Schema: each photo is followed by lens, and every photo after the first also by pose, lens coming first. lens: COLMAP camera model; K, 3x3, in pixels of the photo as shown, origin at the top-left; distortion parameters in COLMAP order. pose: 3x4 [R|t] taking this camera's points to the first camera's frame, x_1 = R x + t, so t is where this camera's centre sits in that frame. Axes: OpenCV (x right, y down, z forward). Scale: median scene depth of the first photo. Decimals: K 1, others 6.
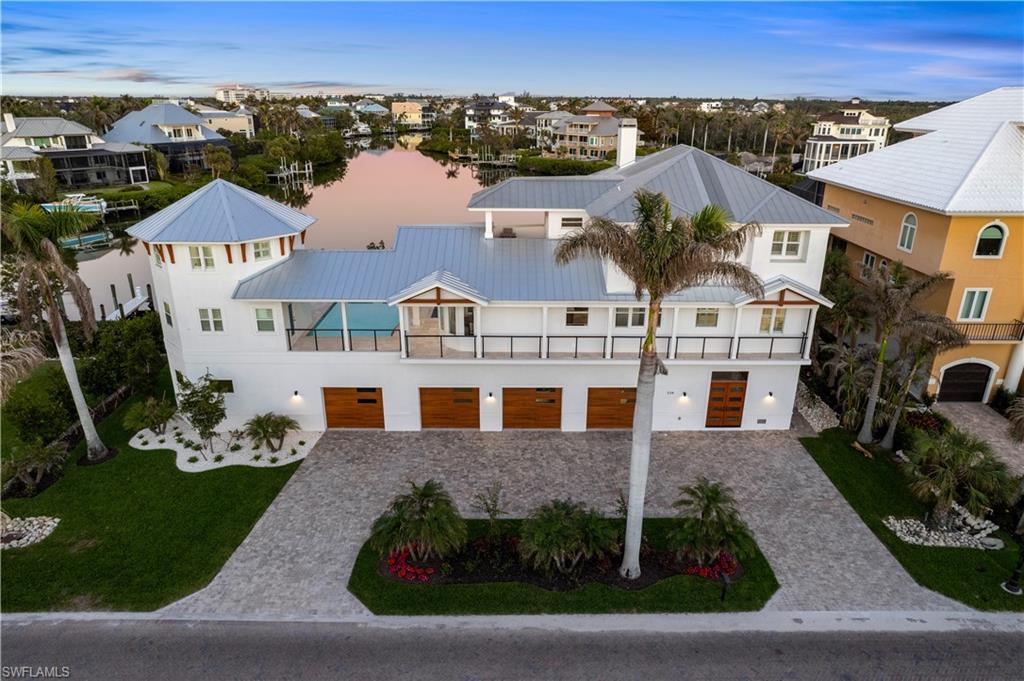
lens RADIAL K [[654.3, 0, 514.5], [0, 654.3, 348.0], [0, 0, 1]] dist [-0.078692, 0.064722]
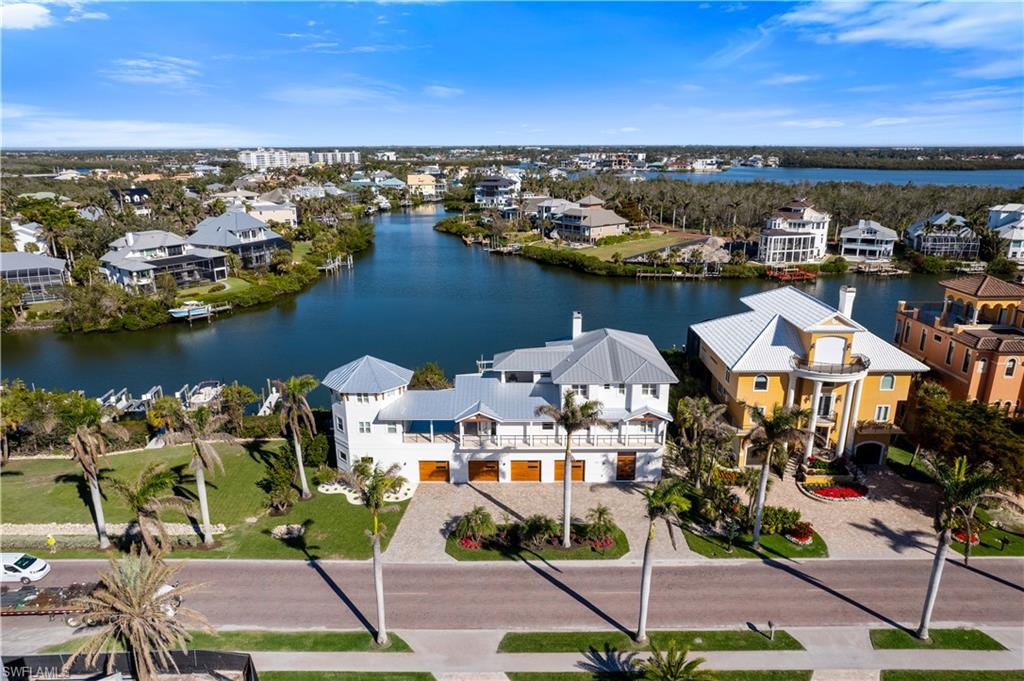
lens RADIAL K [[654.3, 0, 514.5], [0, 654.3, 348.0], [0, 0, 1]] dist [-0.078692, 0.064722]
pose [[0.999919, -0.007339, -0.010421, 0.015500], [0.006641, 0.997830, -0.065505, -0.148096], [0.010879, 0.065430, 0.997798, -0.978585]]
